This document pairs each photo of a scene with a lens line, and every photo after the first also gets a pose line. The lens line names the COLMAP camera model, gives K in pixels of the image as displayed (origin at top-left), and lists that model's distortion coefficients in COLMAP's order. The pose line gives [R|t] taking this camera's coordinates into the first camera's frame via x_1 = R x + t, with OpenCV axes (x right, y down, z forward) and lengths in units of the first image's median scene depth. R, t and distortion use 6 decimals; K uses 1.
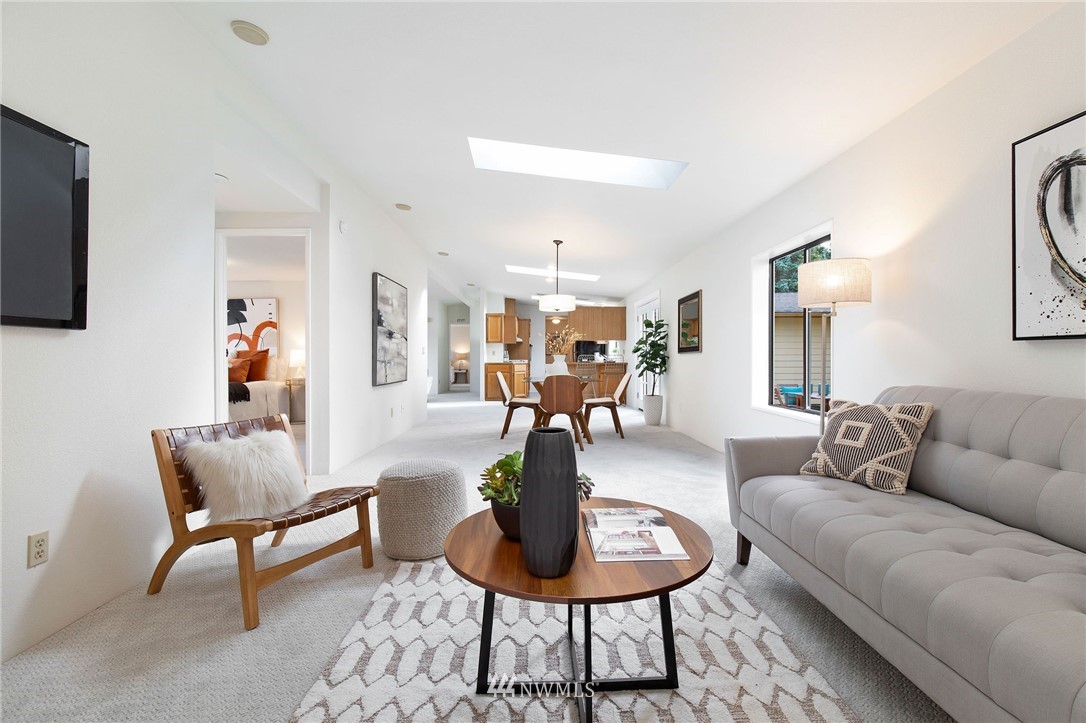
lens RADIAL K [[493.2, 0, 543.0], [0, 493.2, 361.5], [0, 0, 1]] dist [-0.054423, -0.000017]
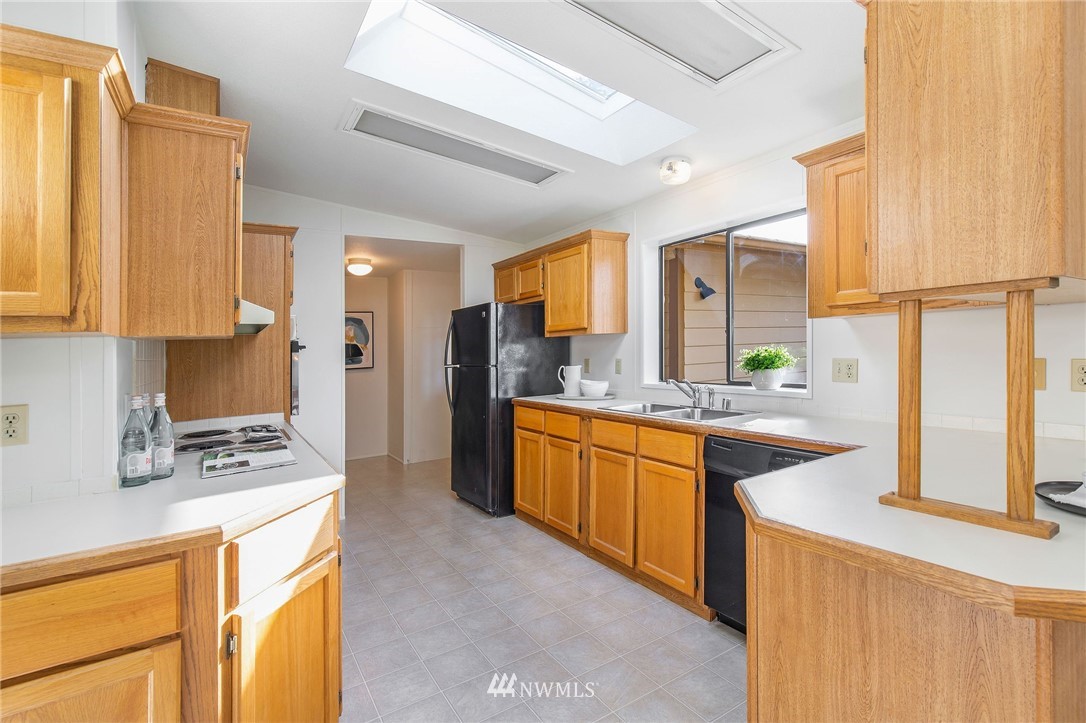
lens RADIAL K [[495.5, 0, 517.9], [0, 495.5, 333.8], [0, 0, 1]] dist [0.000937, -0.000099]
pose [[0.865773, -0.008893, 0.500359, -0.059301], [0.034106, 0.998566, -0.041265, -0.029922], [-0.499274, 0.052791, 0.864834, 0.877807]]
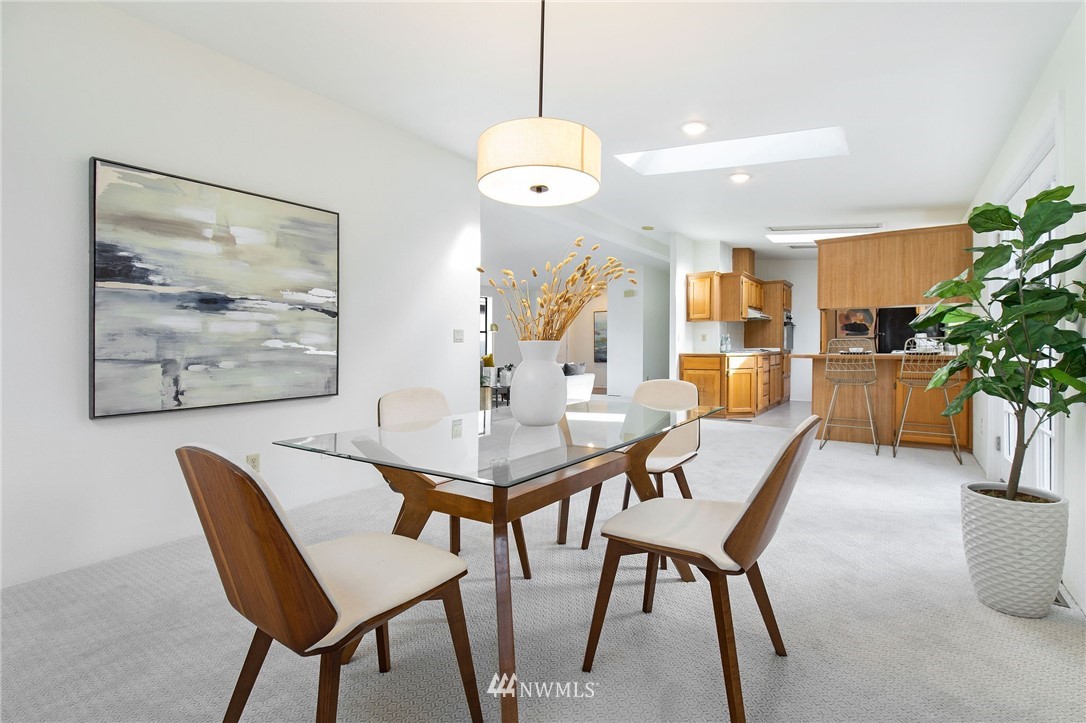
lens RADIAL K [[489.5, 0, 543.9], [0, 489.5, 351.1], [0, 0, 1]] dist [-0.002507, -0.000283]
pose [[0.798772, 0.003490, -0.601624, 0.113621], [-0.000133, 0.999984, 0.005624, -0.003978], [0.601634, -0.004413, 0.798760, 0.406672]]
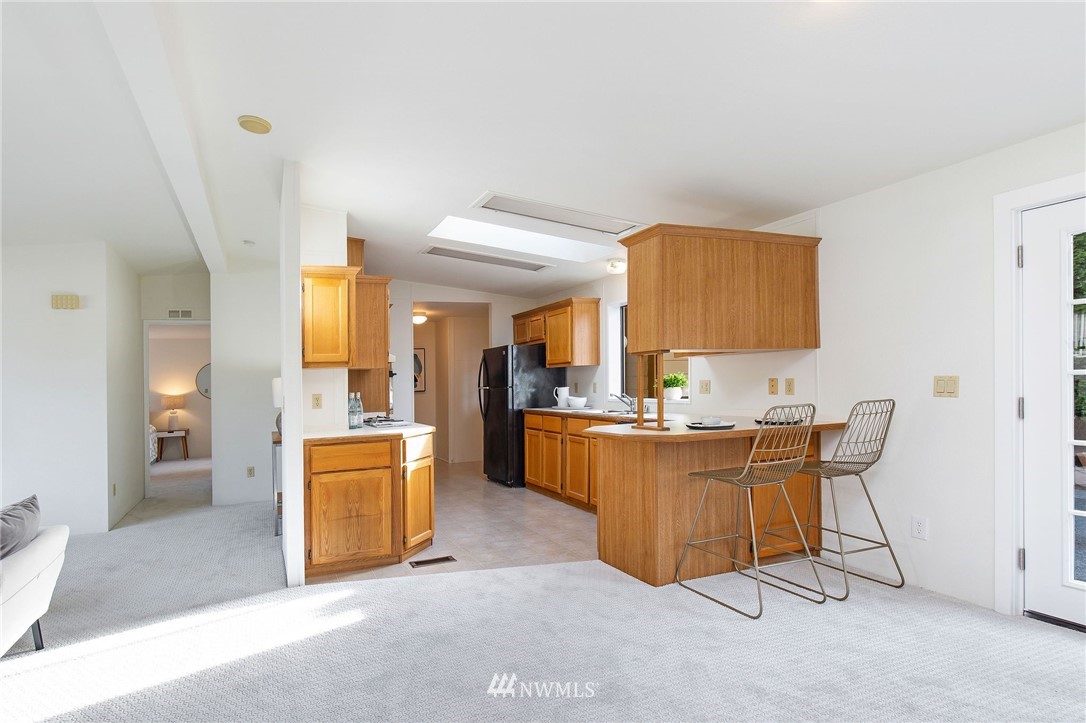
lens RADIAL K [[554.6, 0, 456.4], [0, 554.6, 368.1], [0, 0, 1]] dist [0.002948, -0.000291]
pose [[0.944719, -0.016428, 0.327469, -0.136952], [0.030667, 0.998793, -0.038364, -0.022421], [-0.326443, 0.046285, 0.944083, 0.675589]]
